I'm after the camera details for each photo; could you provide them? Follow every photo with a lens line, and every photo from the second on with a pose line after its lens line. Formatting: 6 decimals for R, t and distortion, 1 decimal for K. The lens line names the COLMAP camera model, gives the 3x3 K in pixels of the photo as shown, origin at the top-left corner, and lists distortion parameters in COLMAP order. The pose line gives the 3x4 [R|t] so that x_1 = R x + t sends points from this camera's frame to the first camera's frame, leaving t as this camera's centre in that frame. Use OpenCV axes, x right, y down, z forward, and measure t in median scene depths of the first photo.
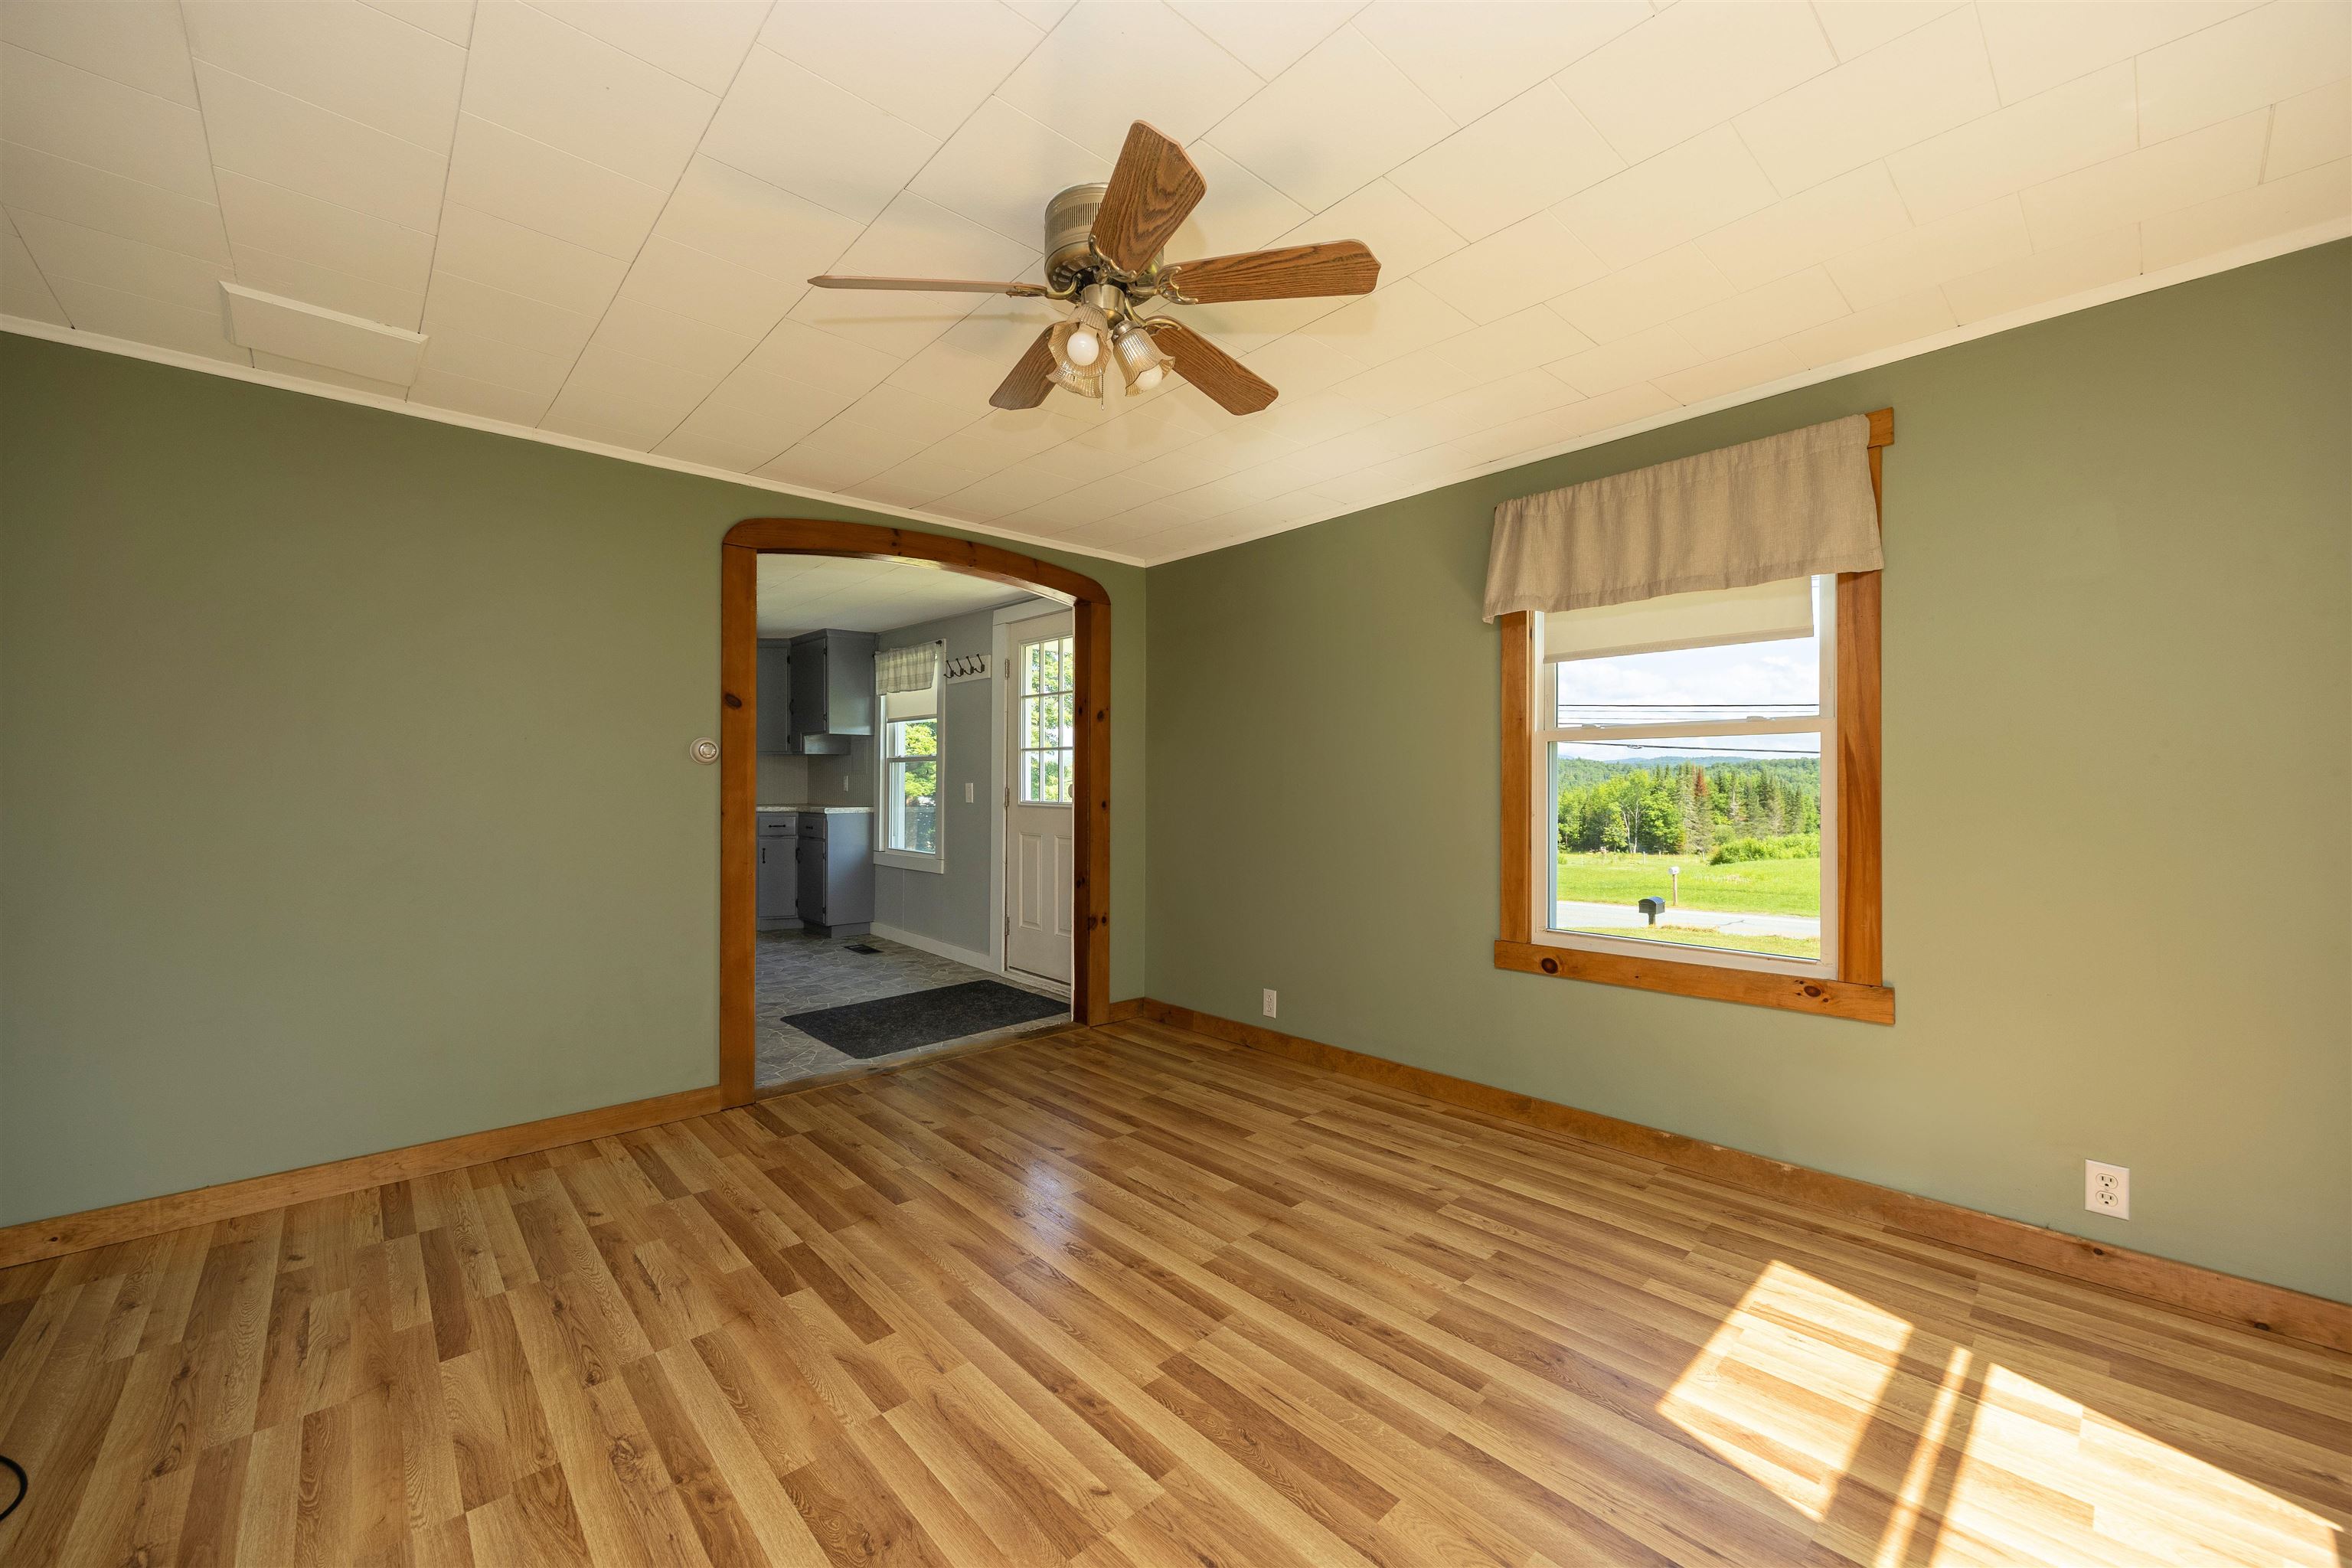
lens RADIAL K [[899.5, 0, 1188.9], [0, 899.5, 802.7], [0, 0, 1]] dist [-0.002658, -0.000633]
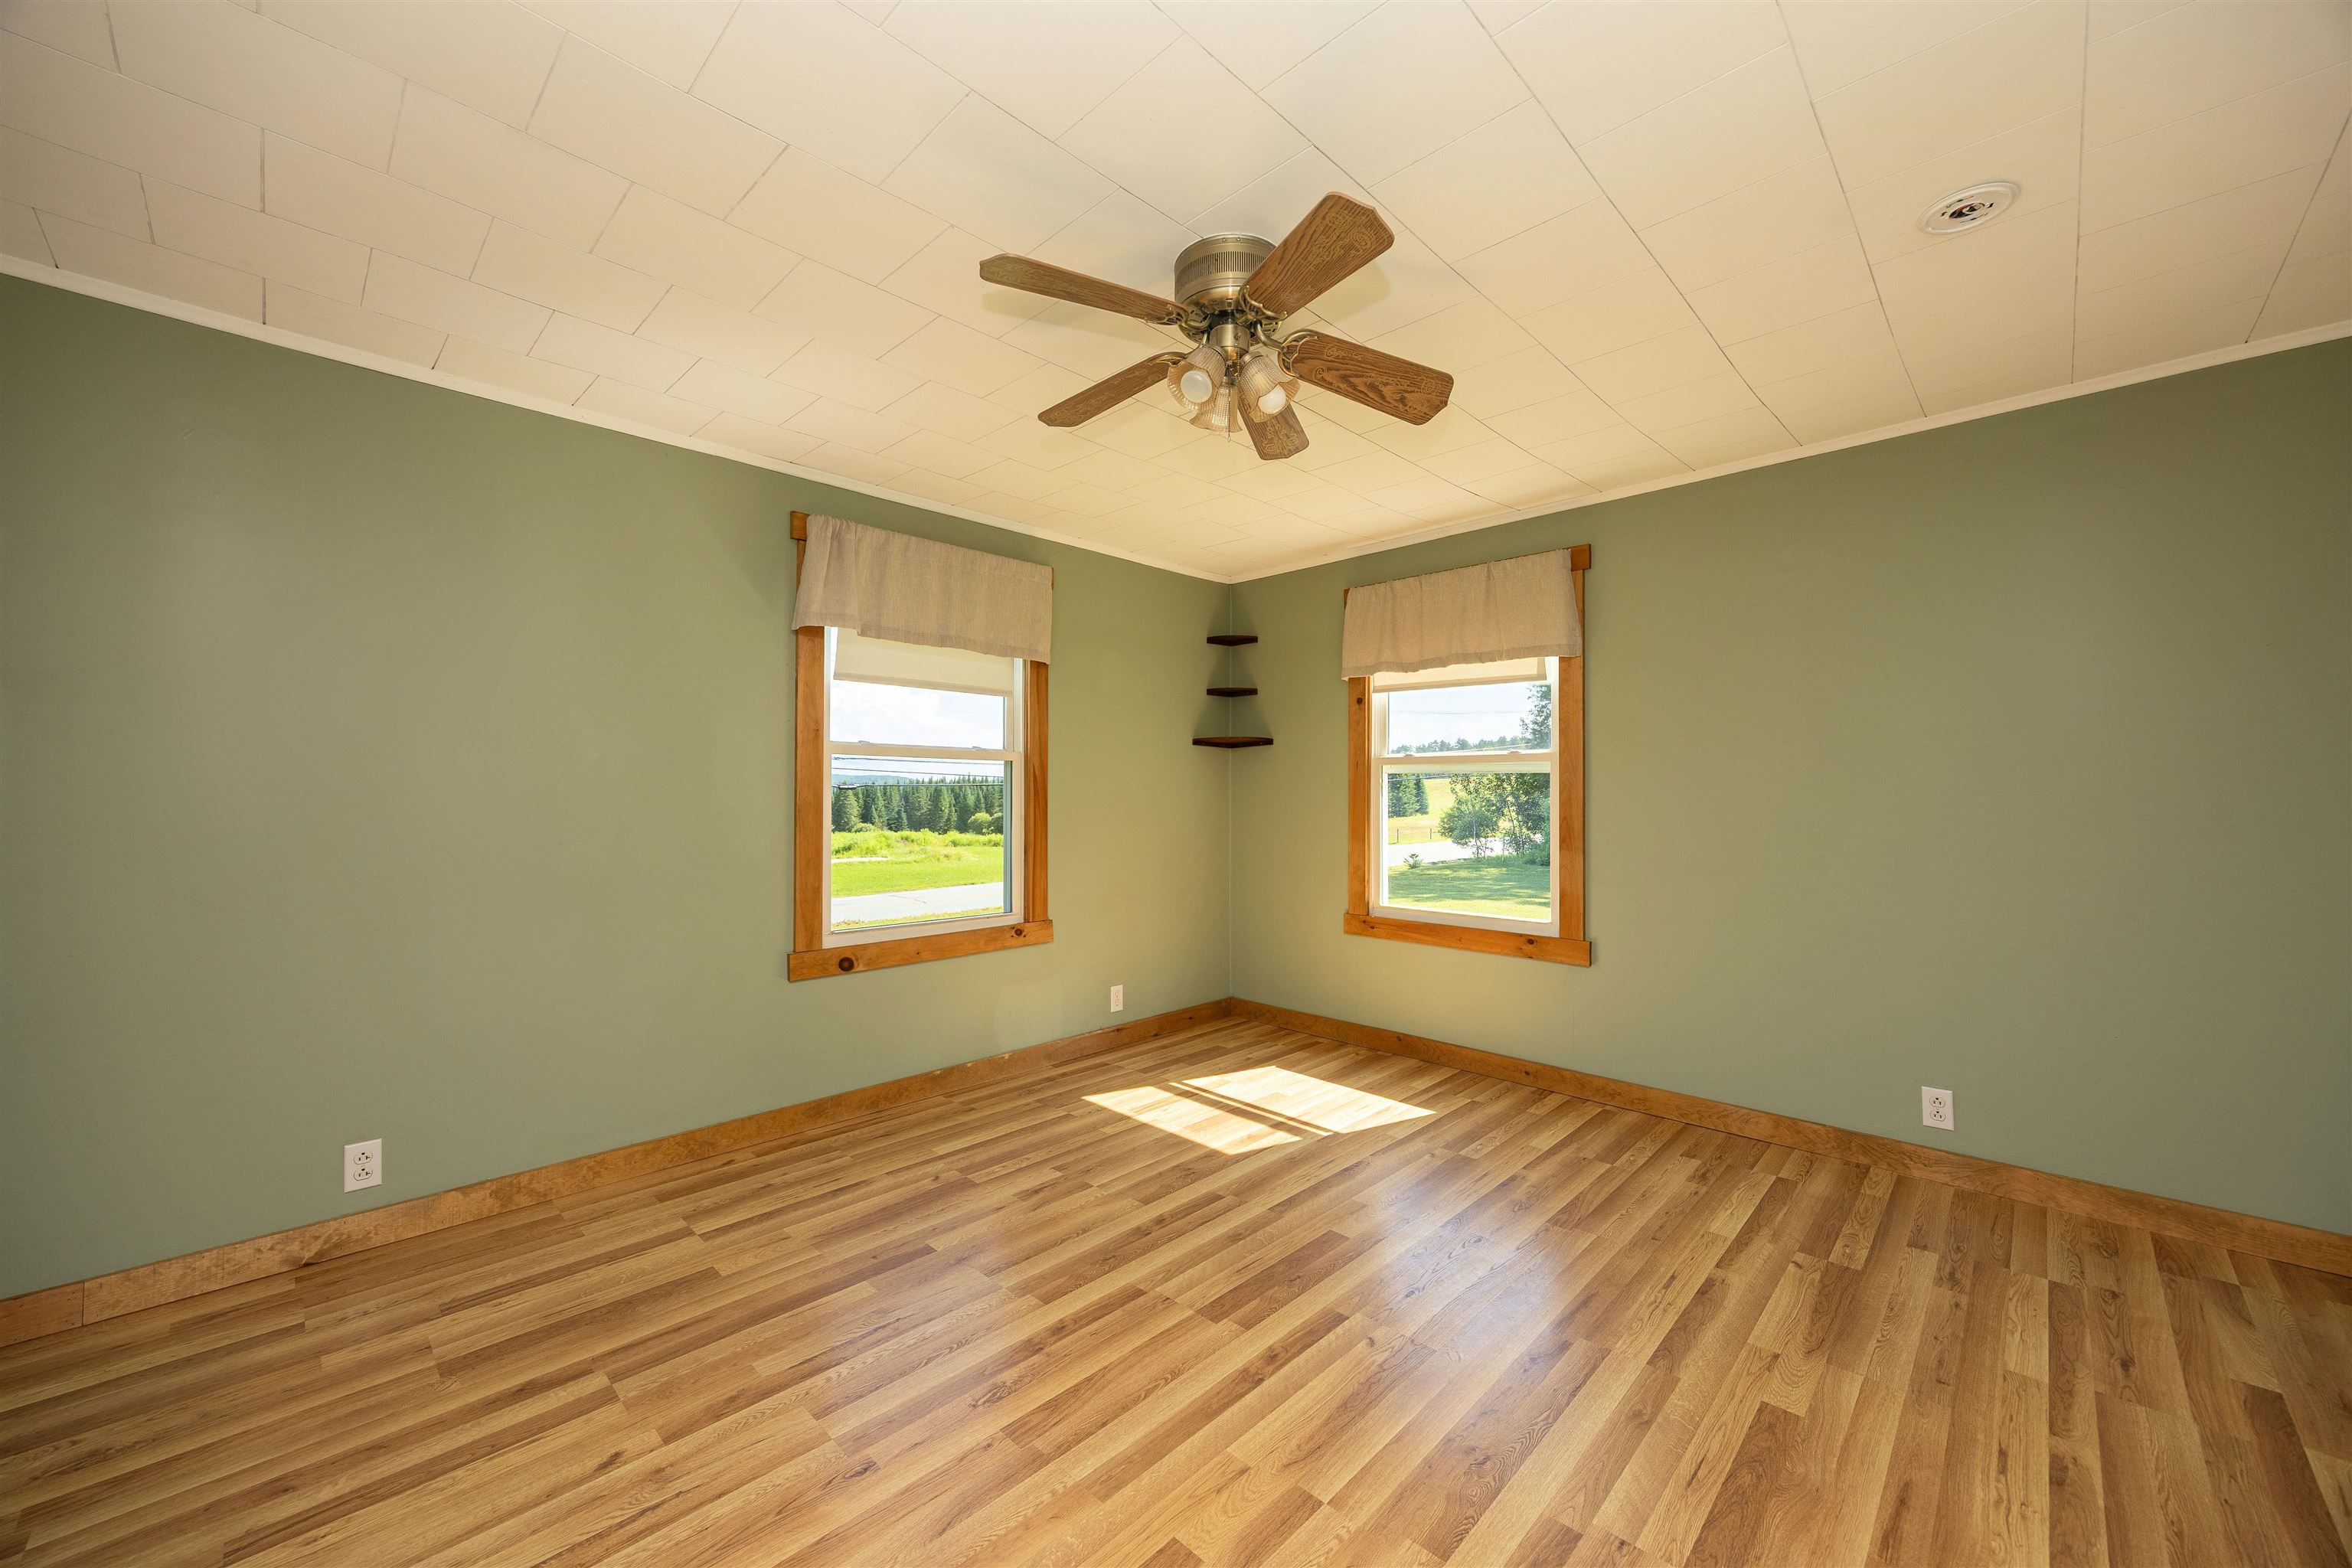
lens RADIAL K [[900.2, 0, 1174.0], [0, 900.2, 795.3], [0, 0, 1]] dist [-0.004746, 0.000052]
pose [[-0.046470, 0.006110, 0.998901, -0.818667], [0.017375, 0.999835, -0.005308, -0.006991], [-0.998769, 0.017109, -0.046569, 0.791742]]
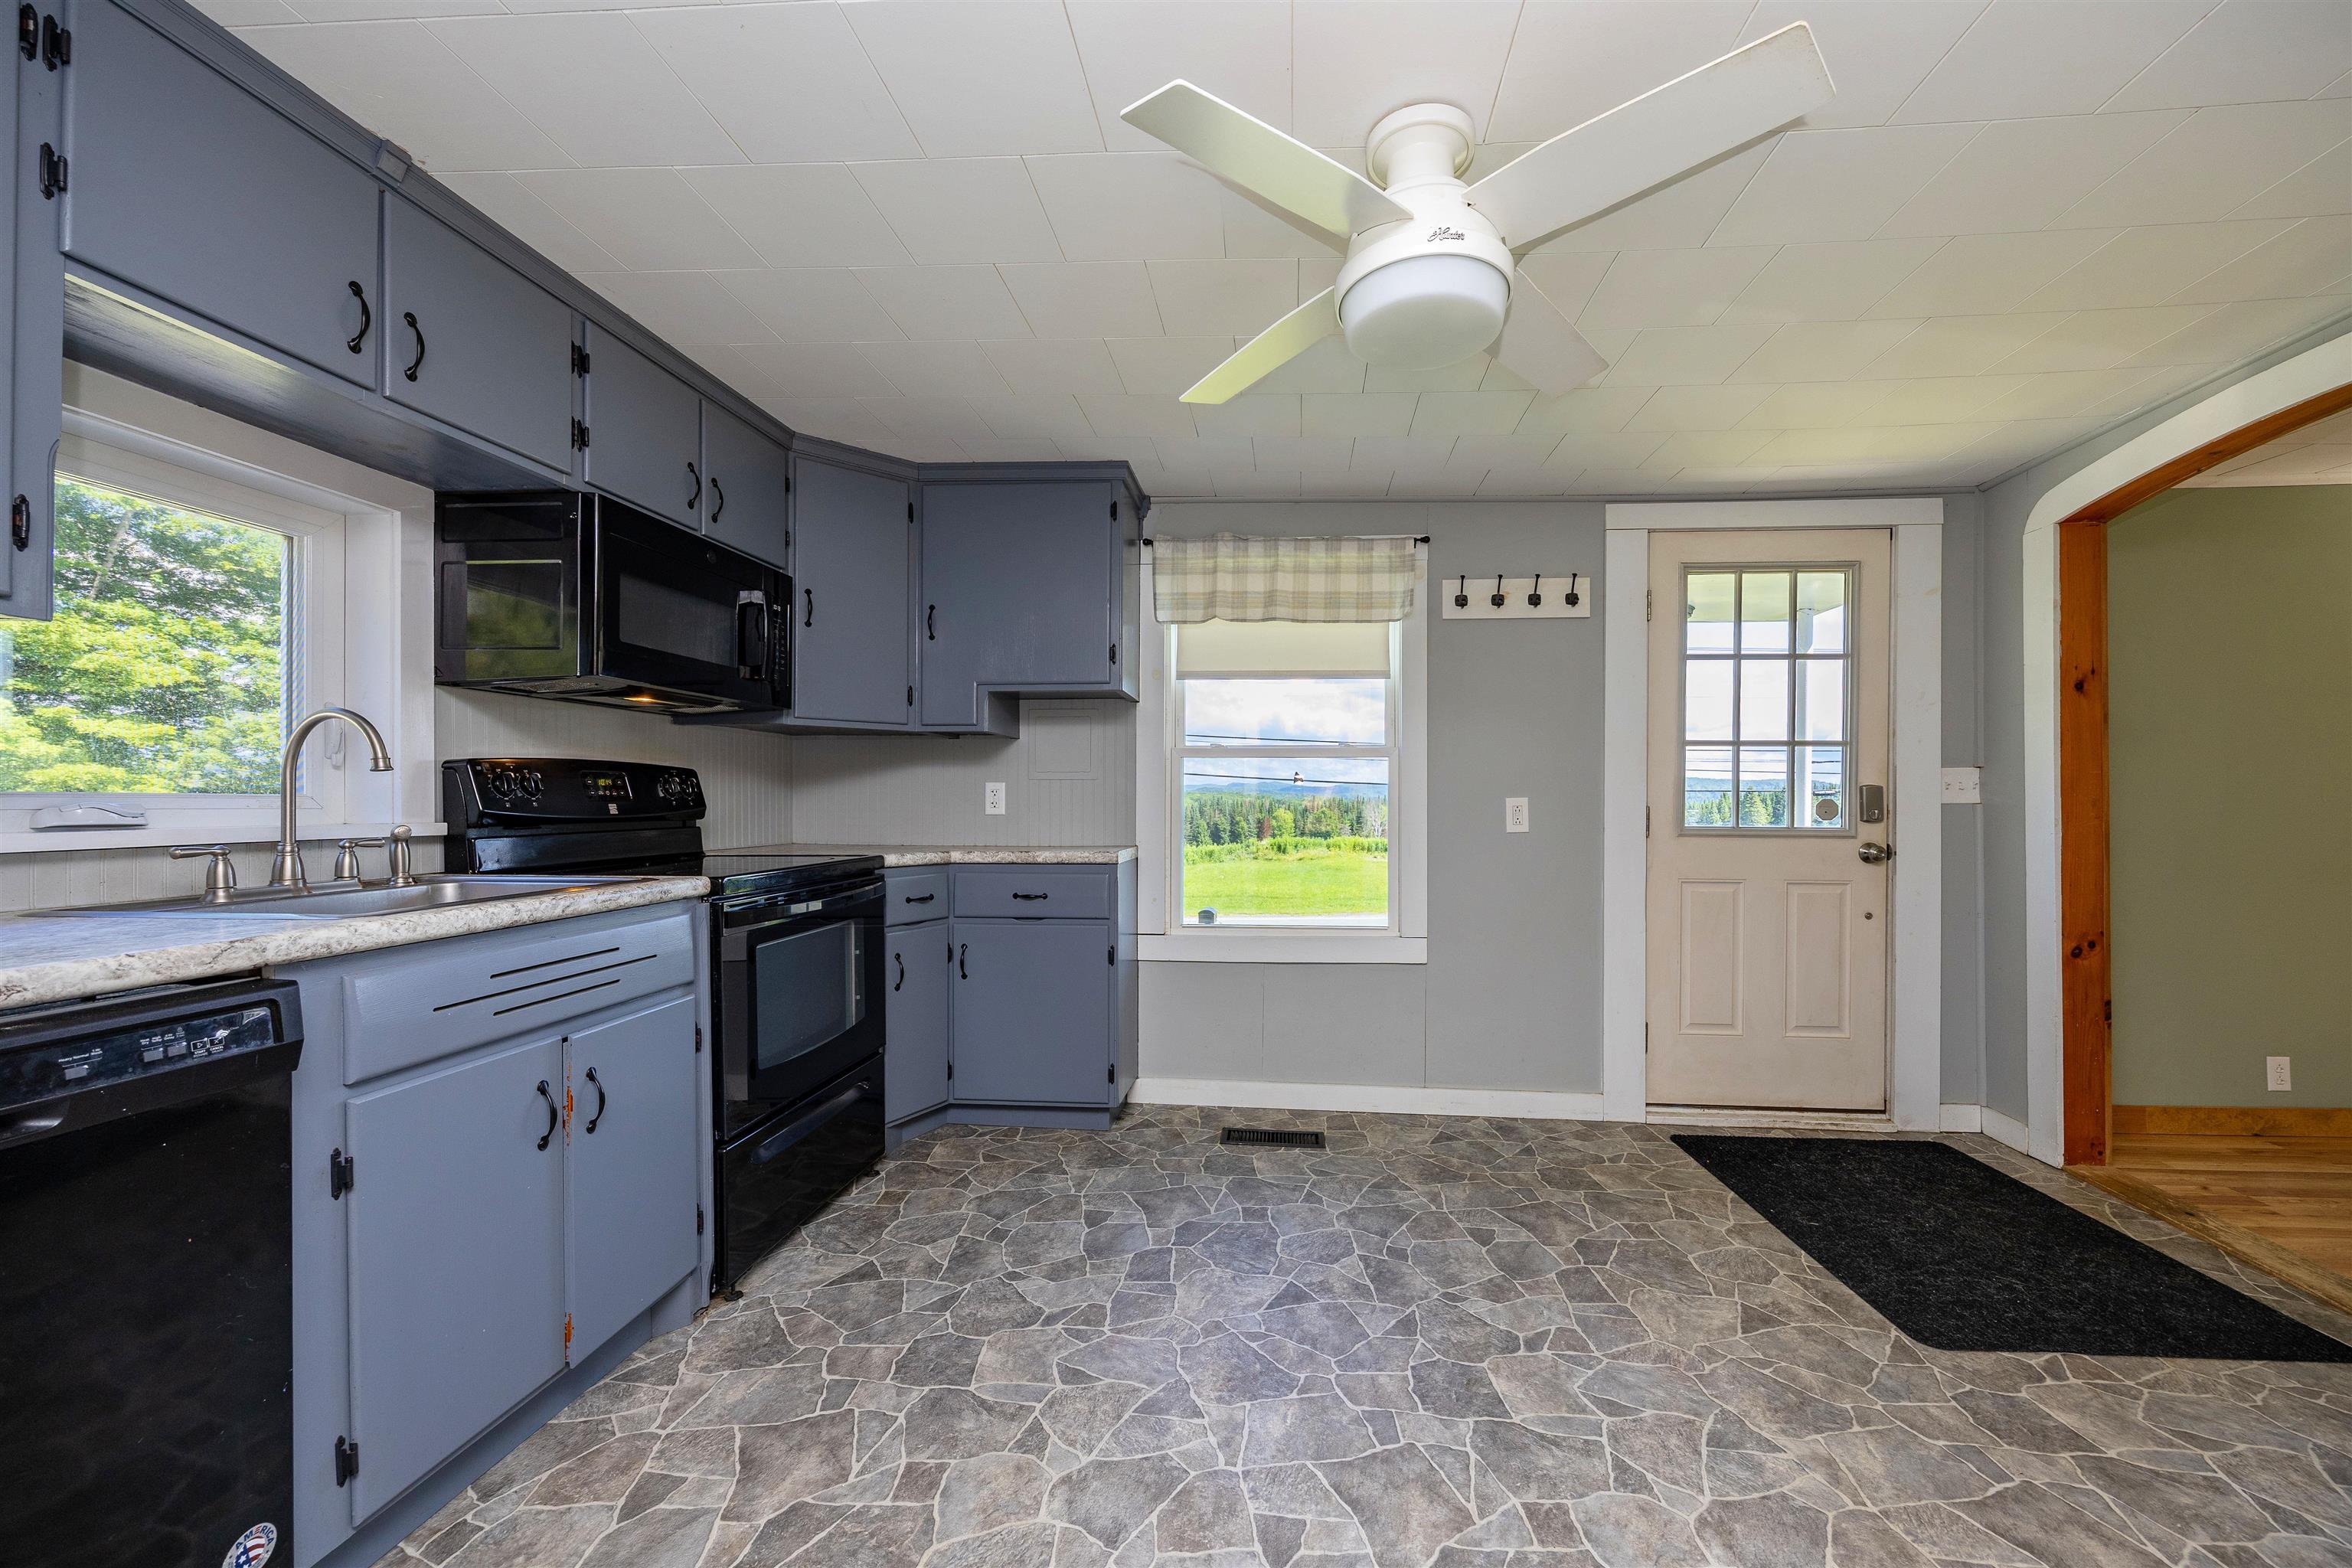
lens RADIAL K [[899.5, 0, 1242.1], [0, 899.5, 802.9], [0, 0, 1]] dist [-0.002658, -0.000633]
pose [[0.728573, 0.002115, 0.684965, -1.777790], [0.013211, 0.999766, -0.017140, -0.024814], [-0.684841, 0.021537, 0.728375, 1.651616]]
